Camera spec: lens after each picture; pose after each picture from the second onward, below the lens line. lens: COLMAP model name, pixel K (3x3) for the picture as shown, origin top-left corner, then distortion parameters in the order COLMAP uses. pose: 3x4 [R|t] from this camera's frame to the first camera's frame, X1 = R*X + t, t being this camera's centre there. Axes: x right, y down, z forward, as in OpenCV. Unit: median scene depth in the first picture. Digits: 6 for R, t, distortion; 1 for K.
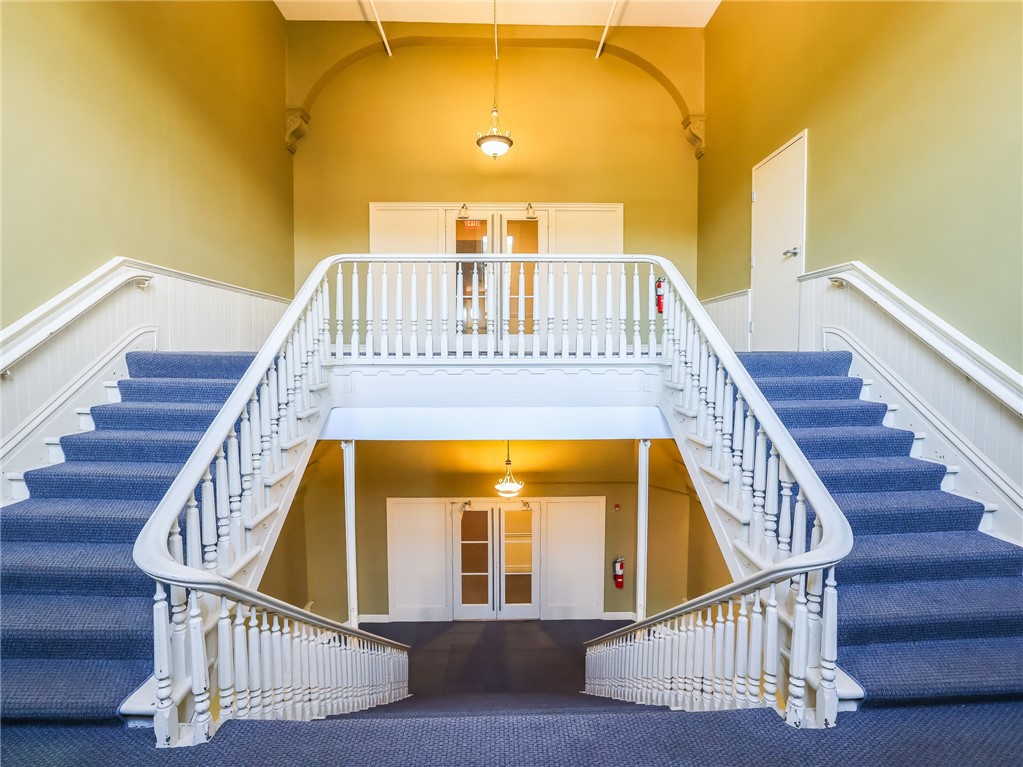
lens RADIAL K [[493.6, 0, 510.1], [0, 493.6, 381.9], [0, 0, 1]] dist [-0.026273, -0.000162]
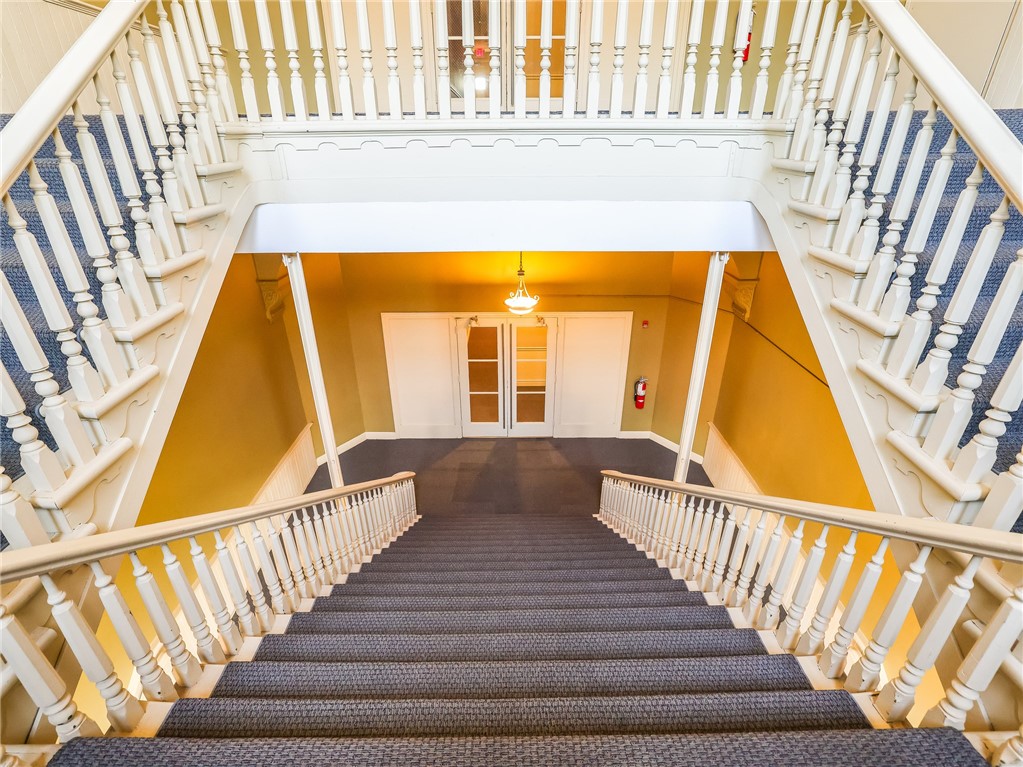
lens RADIAL K [[493.6, 0, 510.5], [0, 493.6, 375.5], [0, 0, 1]] dist [-0.026273, -0.000162]
pose [[0.999761, 0.006063, -0.021014, -0.002520], [0.002314, 0.926094, 0.377286, 0.009426], [0.021748, -0.377244, 0.925858, 0.155286]]
